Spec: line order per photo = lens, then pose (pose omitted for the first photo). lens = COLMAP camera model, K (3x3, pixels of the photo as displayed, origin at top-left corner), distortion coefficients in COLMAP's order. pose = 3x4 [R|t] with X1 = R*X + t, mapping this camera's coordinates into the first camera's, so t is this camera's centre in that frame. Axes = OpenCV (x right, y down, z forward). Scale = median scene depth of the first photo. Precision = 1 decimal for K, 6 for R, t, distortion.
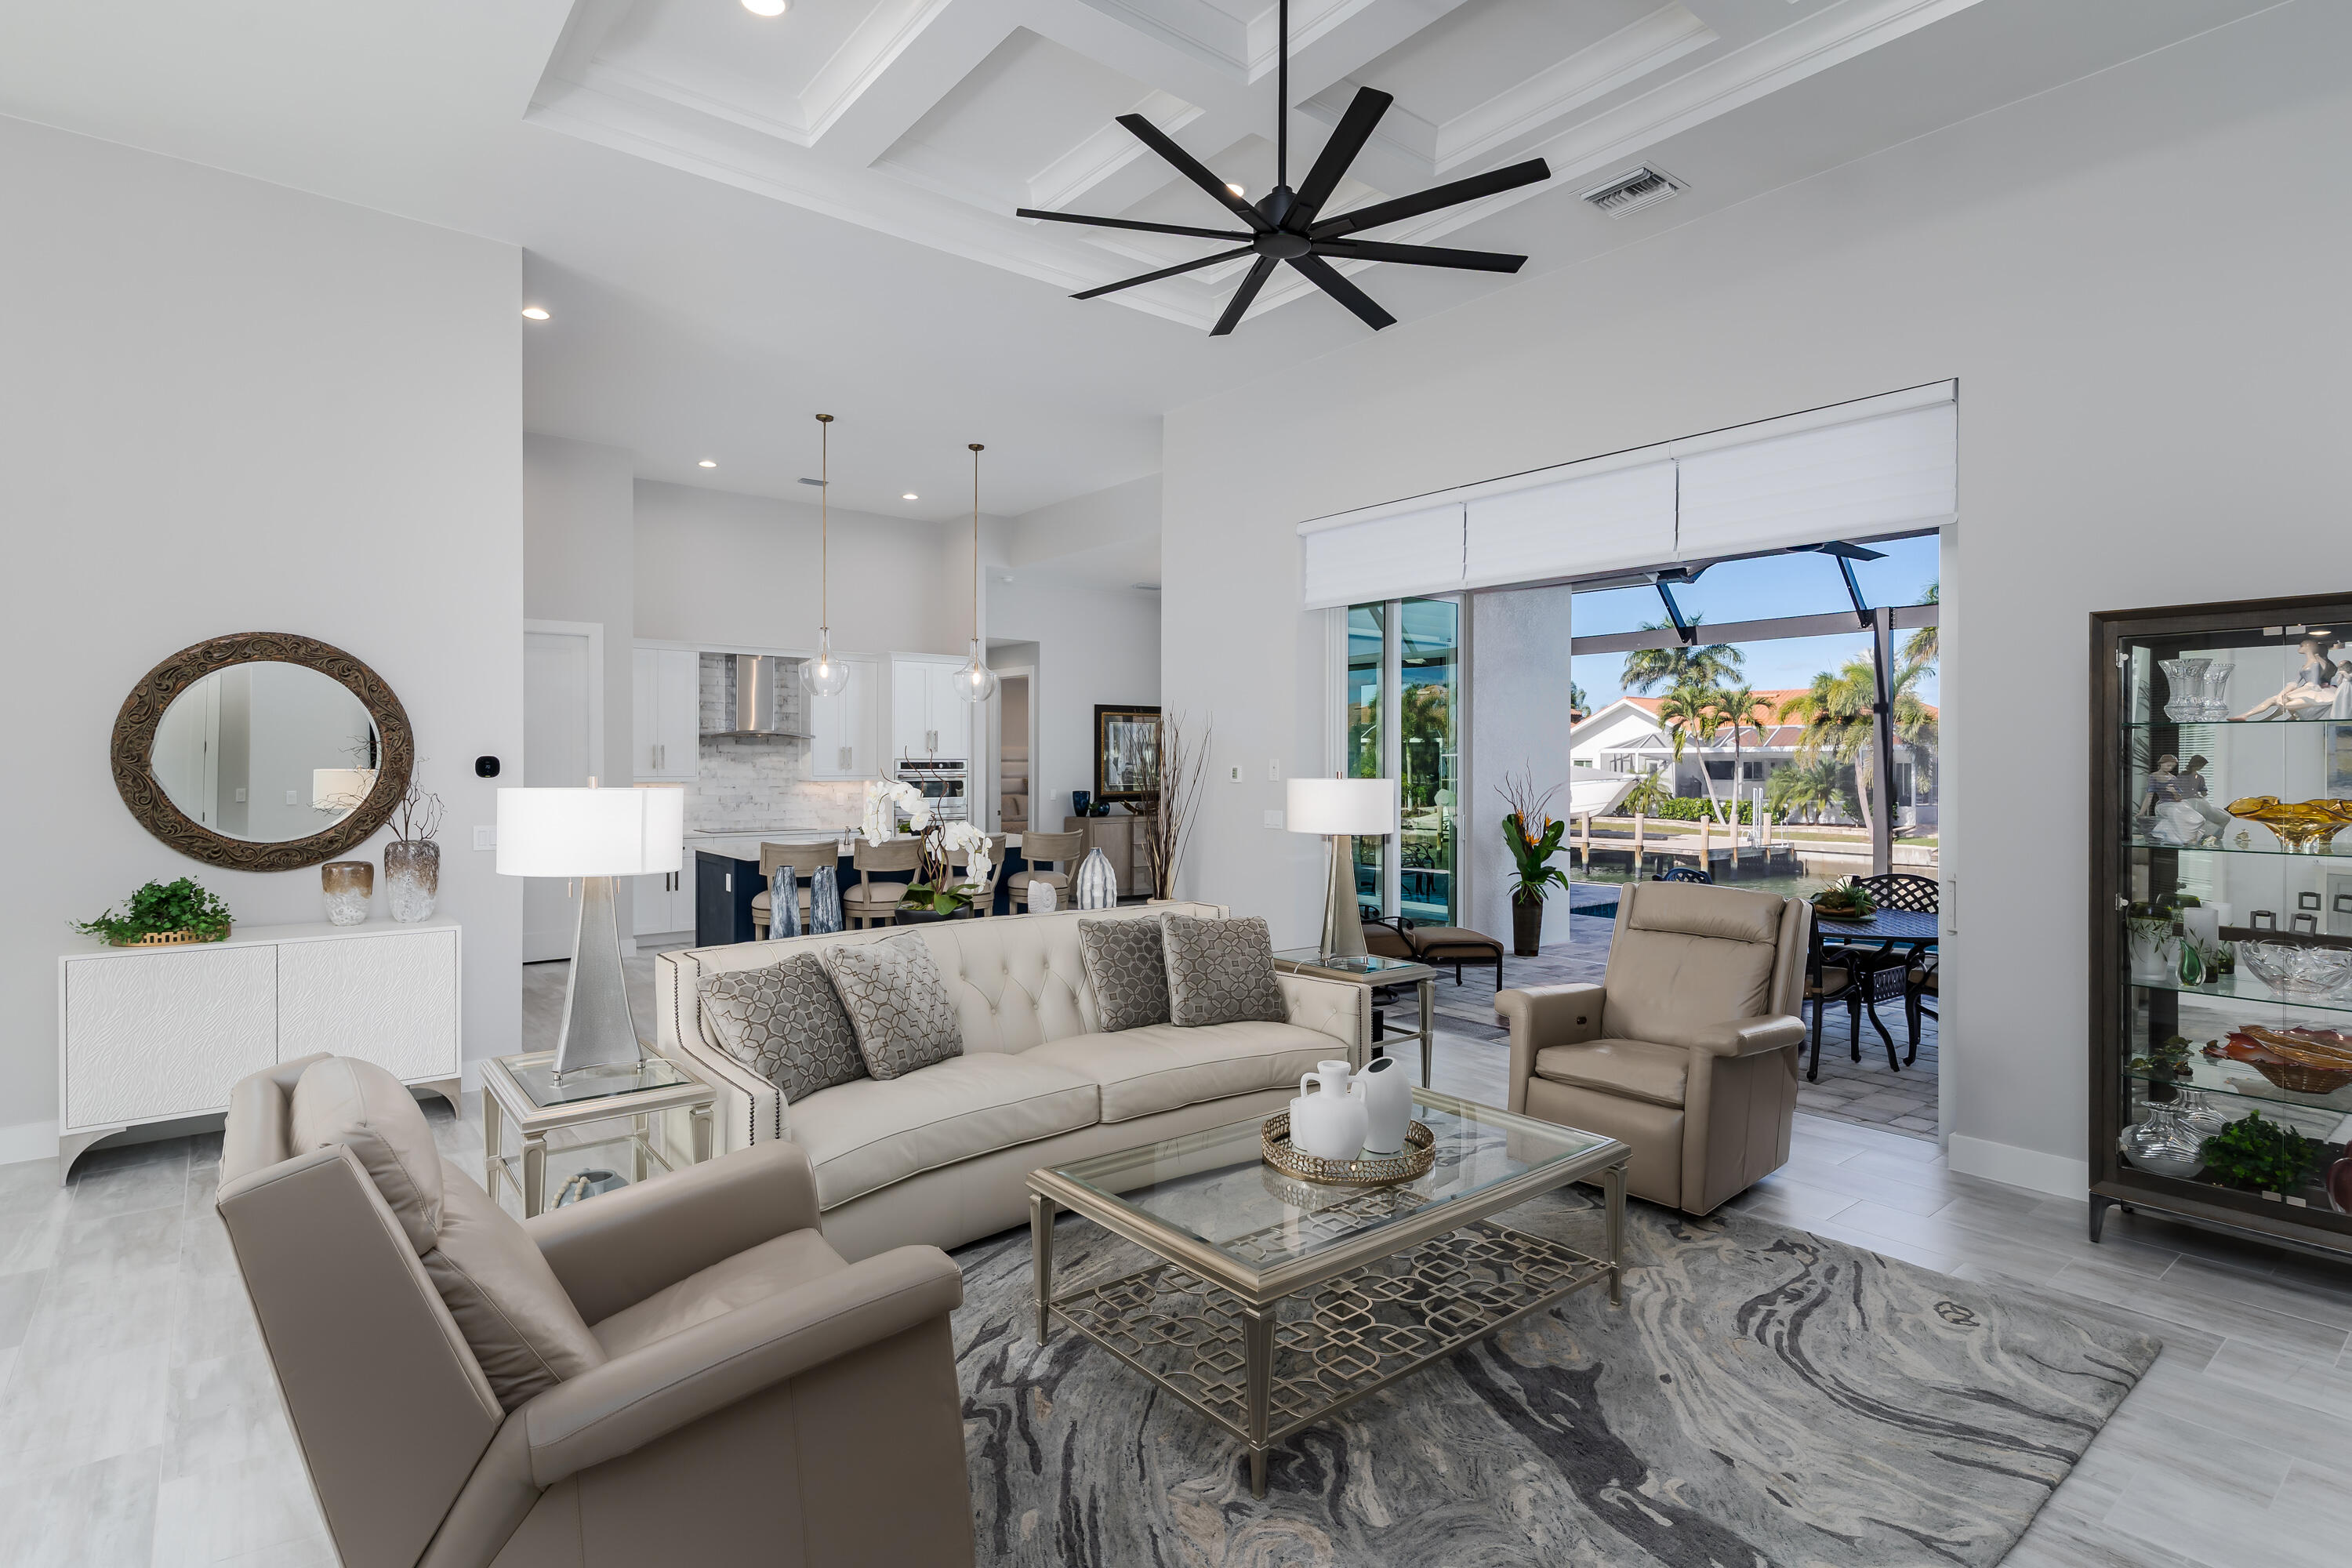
lens RADIAL K [[1146.9, 0, 1174.4], [0, 1146.9, 768.0], [0, 0, 1]] dist [0.002974, 0.000041]
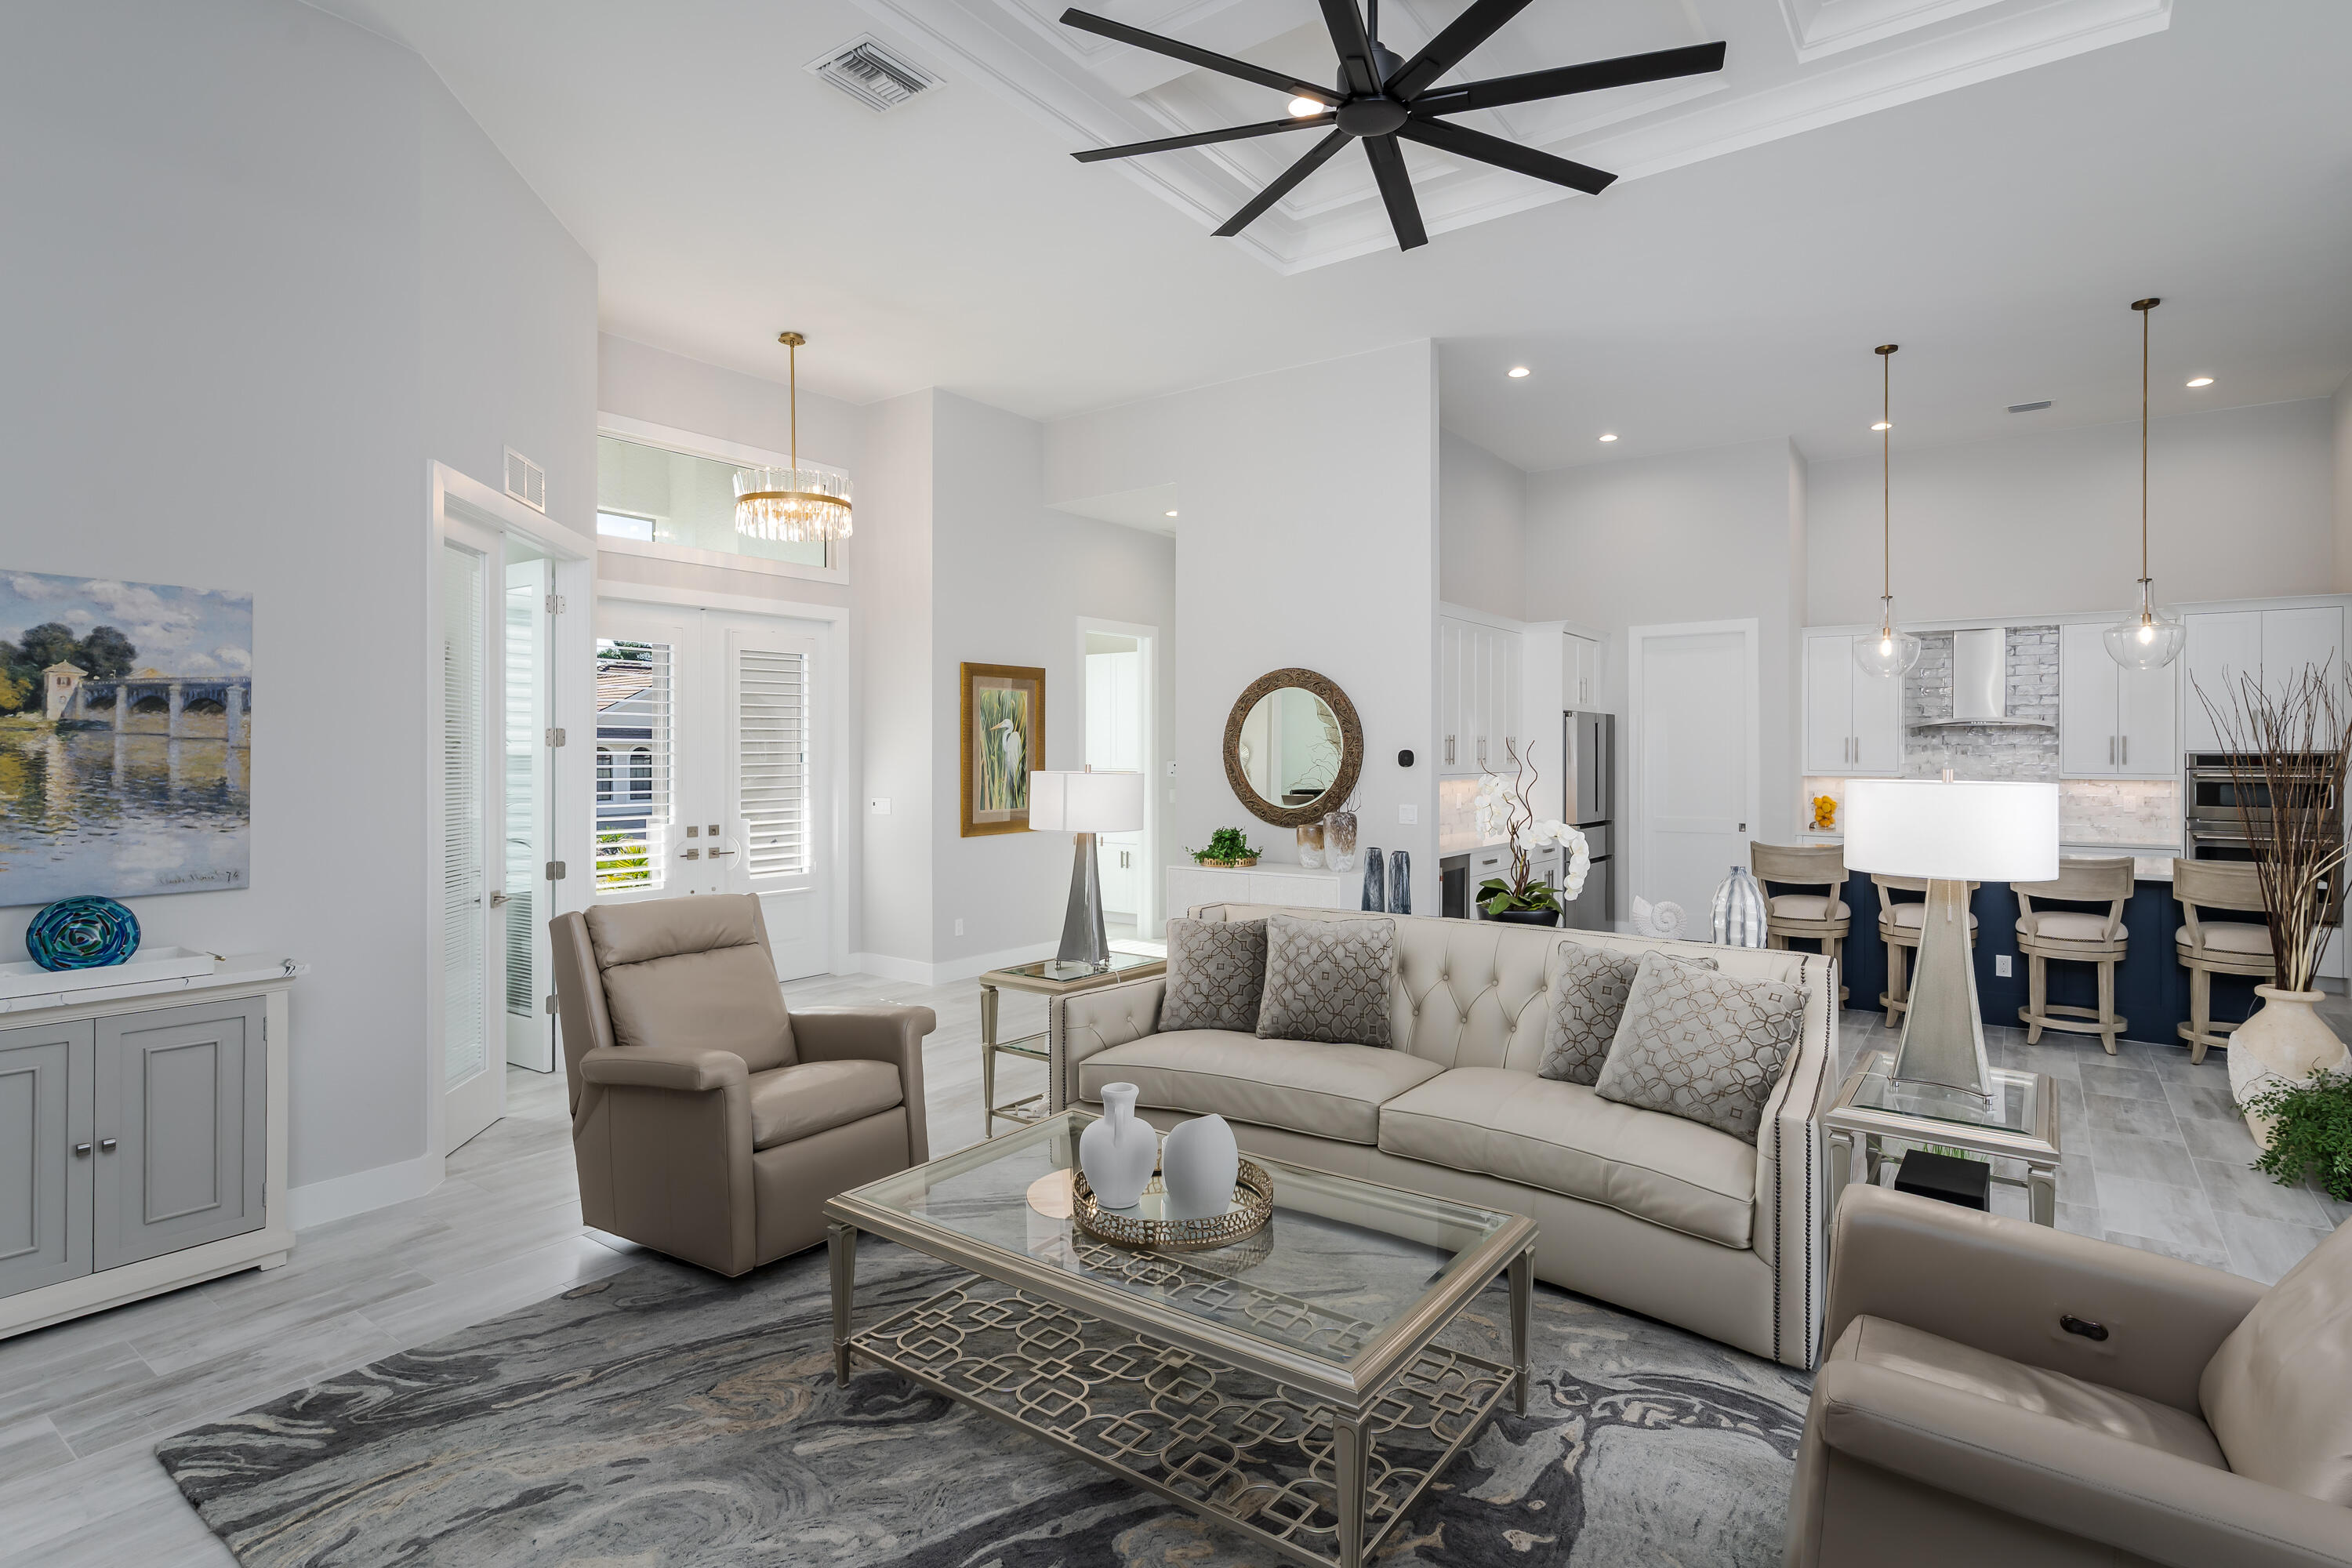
lens RADIAL K [[1146.9, 0, 1233.4], [0, 1146.9, 756.4], [0, 0, 1]] dist [0.002974, 0.000041]
pose [[0.289609, -0.000258, -0.957145, 0.641757], [-0.004896, 0.999986, -0.001751, -0.000603], [0.957132, 0.005193, 0.289604, 0.513615]]
